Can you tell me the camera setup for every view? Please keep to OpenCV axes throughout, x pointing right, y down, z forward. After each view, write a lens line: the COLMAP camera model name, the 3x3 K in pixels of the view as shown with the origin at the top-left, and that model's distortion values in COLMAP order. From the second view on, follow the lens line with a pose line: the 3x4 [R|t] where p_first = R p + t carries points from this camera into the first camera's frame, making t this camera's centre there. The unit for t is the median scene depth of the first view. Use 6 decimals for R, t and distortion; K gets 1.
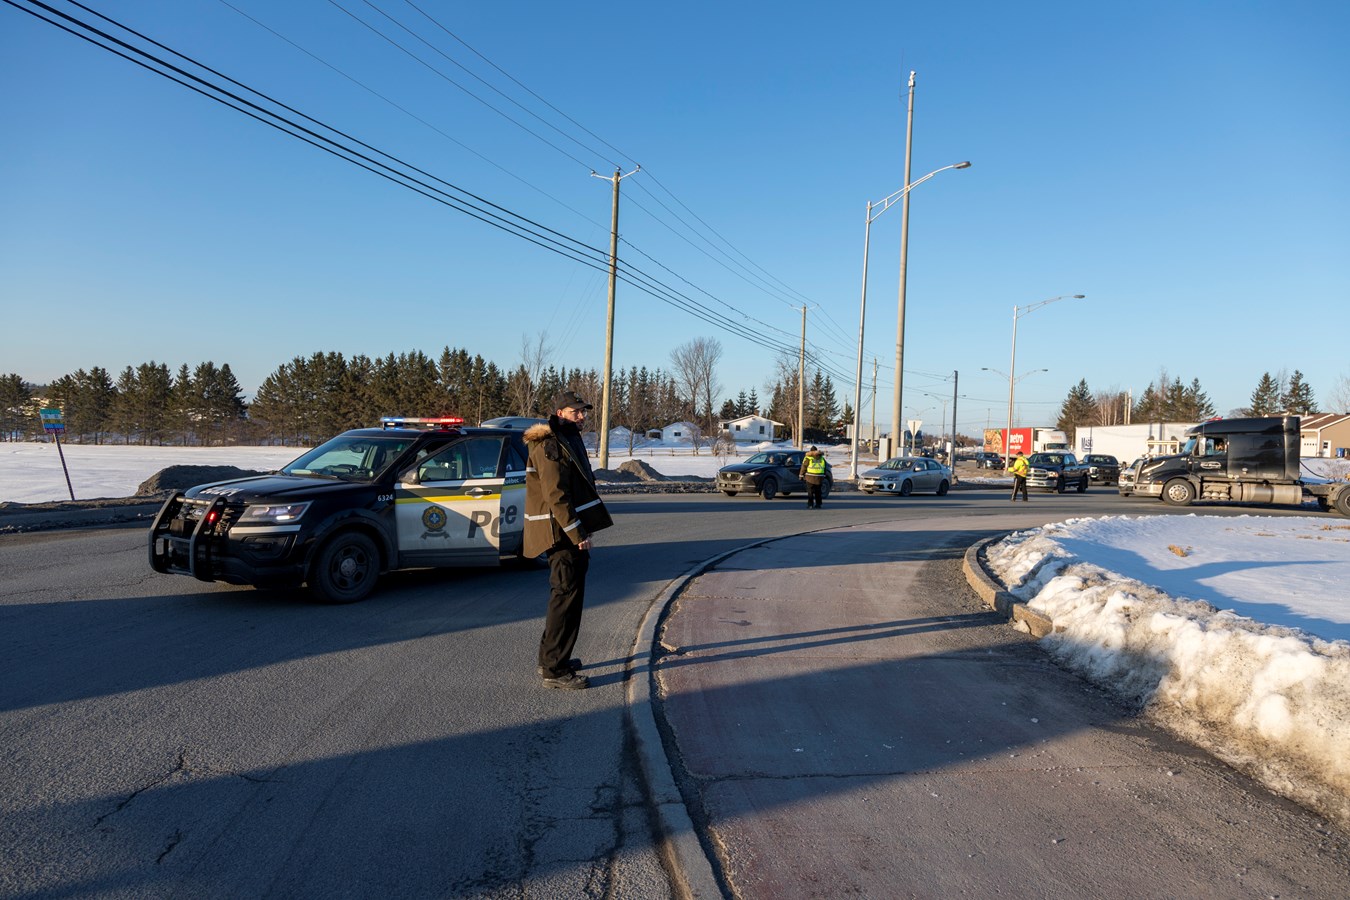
lens RADIAL K [[880.8, 0, 679.7], [0, 880.8, 456.0], [0, 0, 1]] dist [-0.005833, 0.003053]
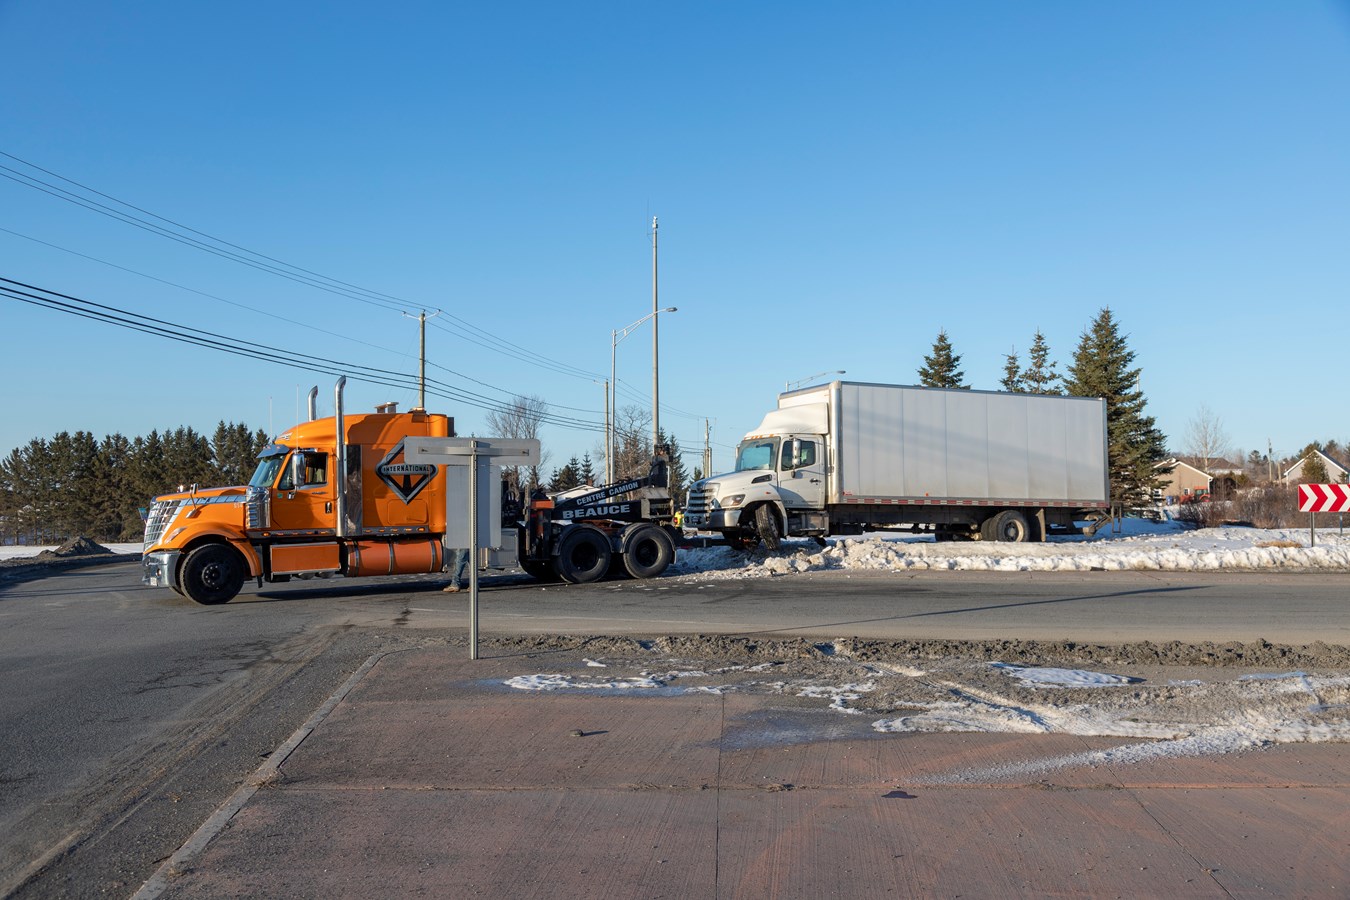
lens RADIAL K [[1243.5, 0, 675.0], [0, 1243.5, 450.0], [0, 0, 1]] dist [0.006863, 0.006825]
pose [[0.990784, -0.036434, 0.130460, 0.015138], [0.045770, 0.996546, -0.069290, 0.008598], [-0.127485, 0.074622, 0.989029, -0.250022]]
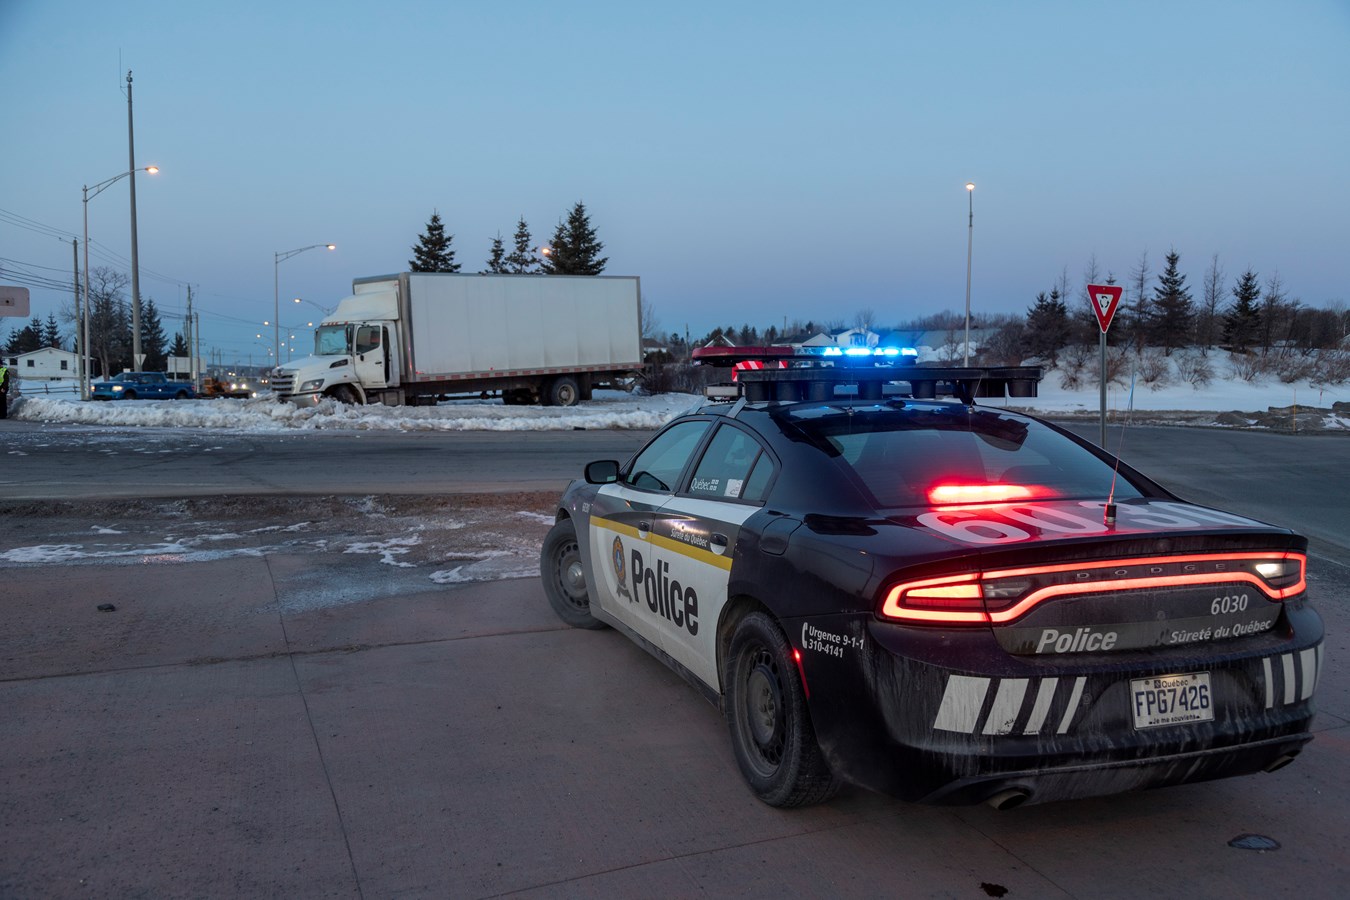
lens RADIAL K [[1101.8, 0, 675.0], [0, 1101.8, 450.0], [0, 0, 1]] dist [0.024905, 0.001842]
pose [[0.841750, -0.065303, 0.535904, 0.012546], [0.037940, 0.997358, 0.061942, 0.008828], [-0.538533, -0.031808, 0.842004, -0.242490]]
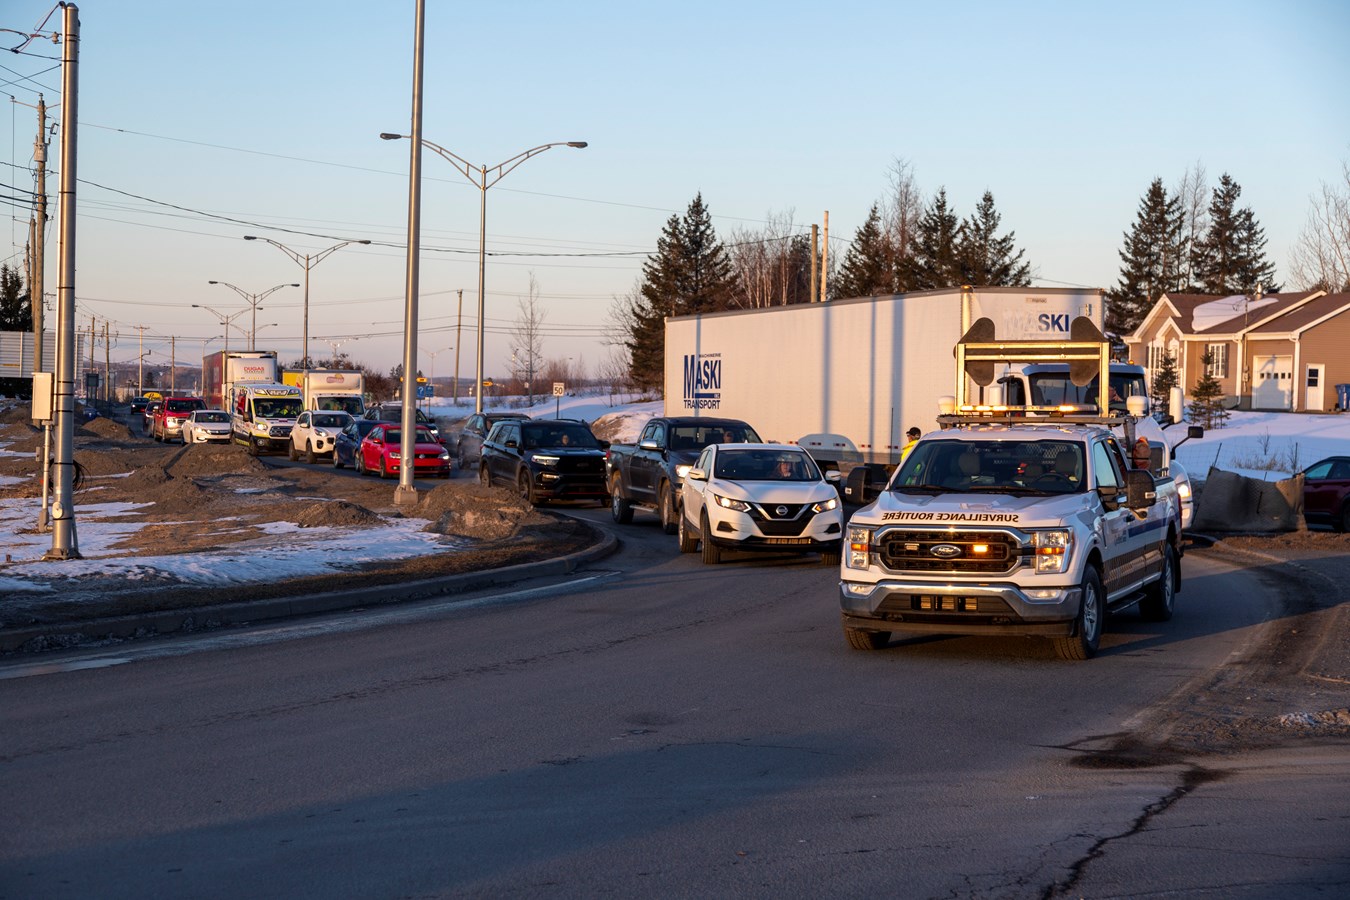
lens RADIAL K [[2396.5, 0, 674.1], [0, 2396.5, 472.8], [0, 0, 1]] dist [0.032420, -0.219385]
pose [[0.914833, -0.029467, 0.402756, 0.078459], [0.022482, 0.999504, 0.022061, -0.000480], [-0.403206, -0.011127, 0.915042, 0.163275]]
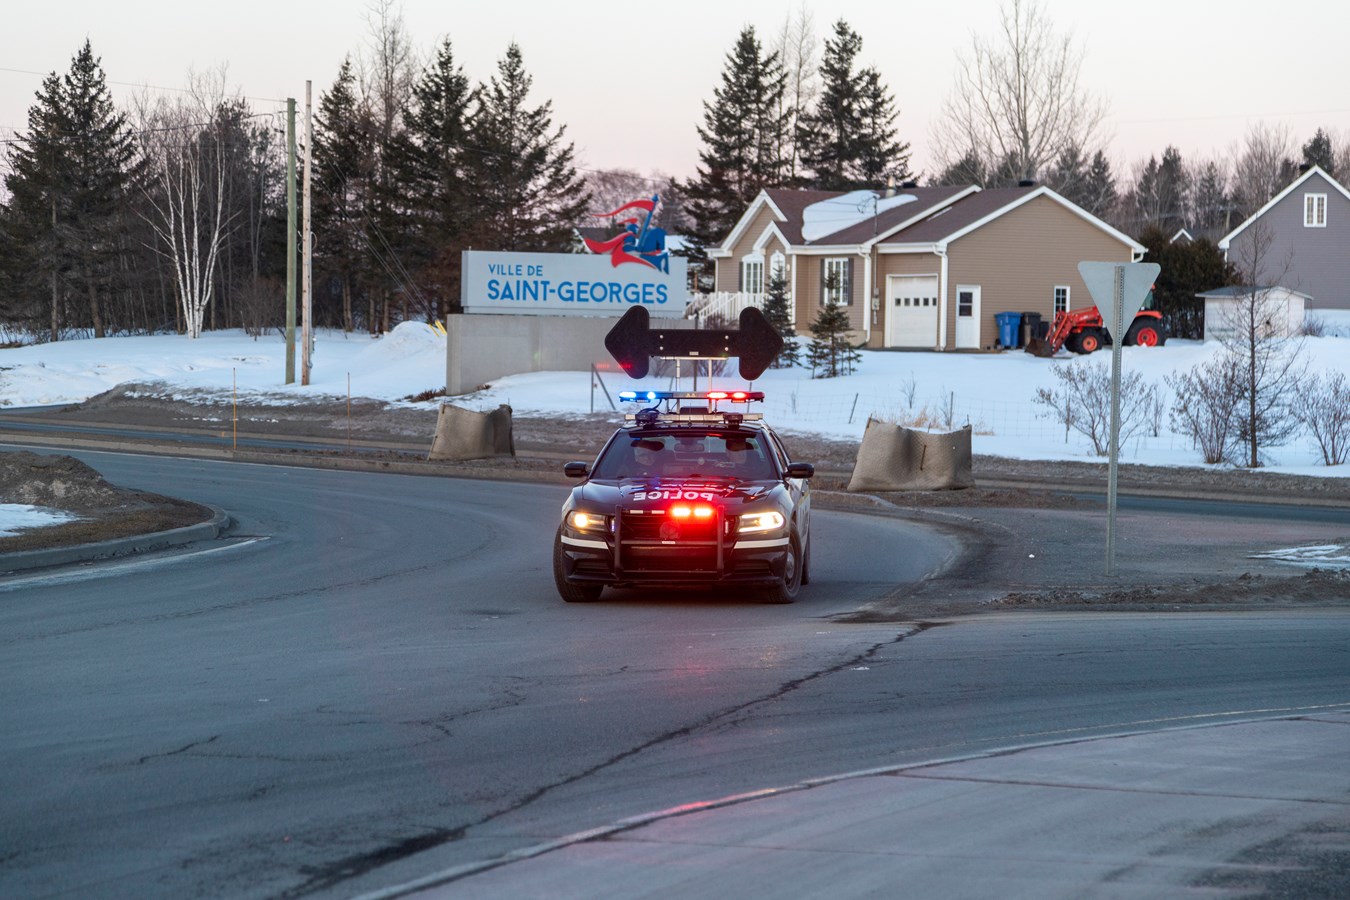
lens RADIAL K [[3806.9, 0, 675.0], [0, 3806.9, 450.0], [0, 0, 1]] dist [-0.014018, 0.548705]
pose [[0.823931, -0.044490, 0.564942, 0.010266], [0.035559, 0.999008, 0.026813, -0.001521], [-0.565574, -0.002003, 0.824695, 0.081972]]
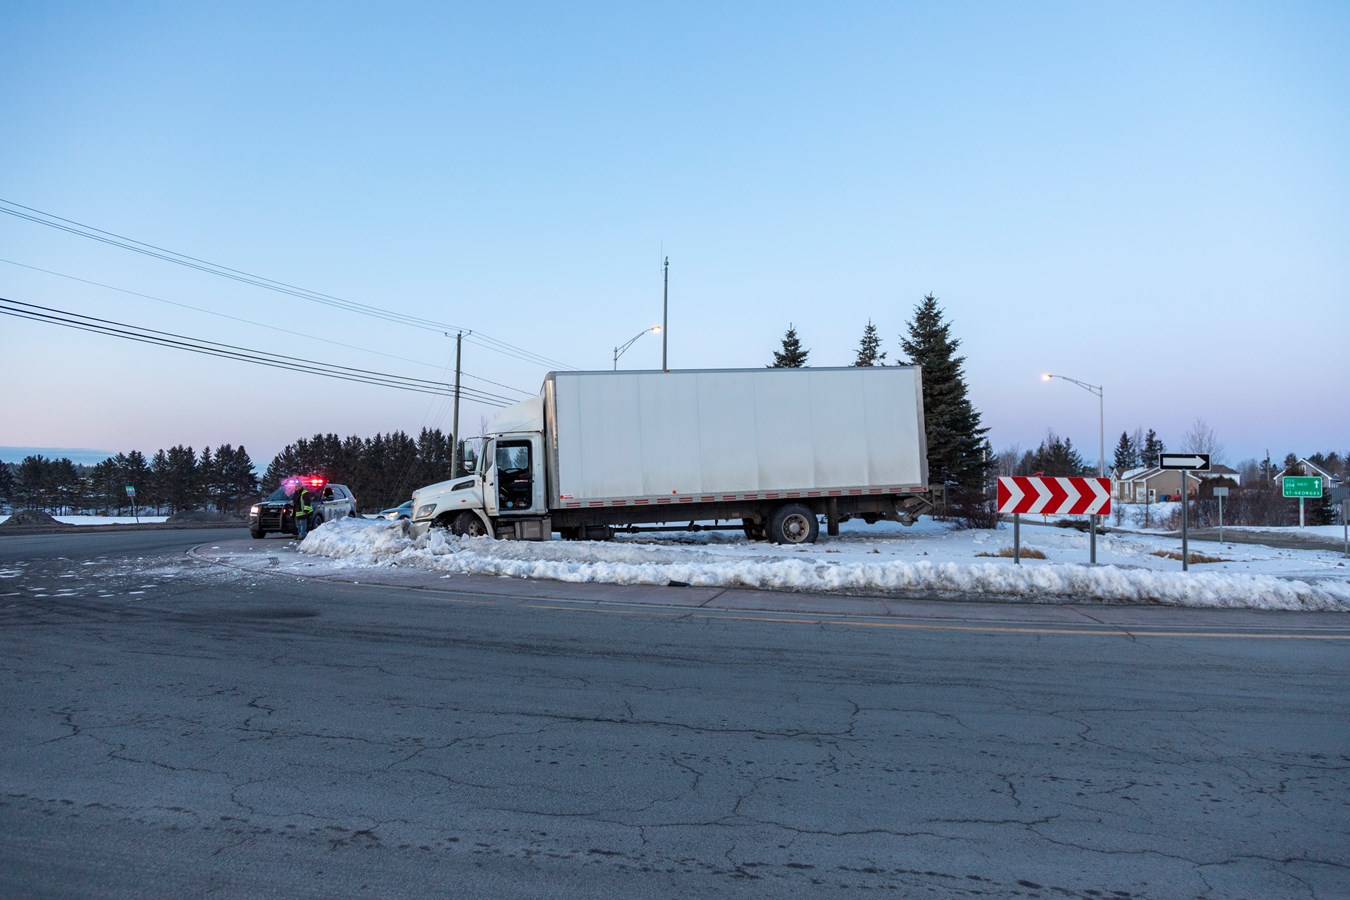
lens RADIAL K [[886.9, 0, 675.0], [0, 886.9, 450.0], [0, 0, 1]] dist [0.001970, -0.001494]
pose [[0.999214, -0.024266, -0.031358, 0.105611], [0.021690, 0.996558, -0.080005, 0.009301], [0.033191, 0.079262, 0.996301, -0.172152]]
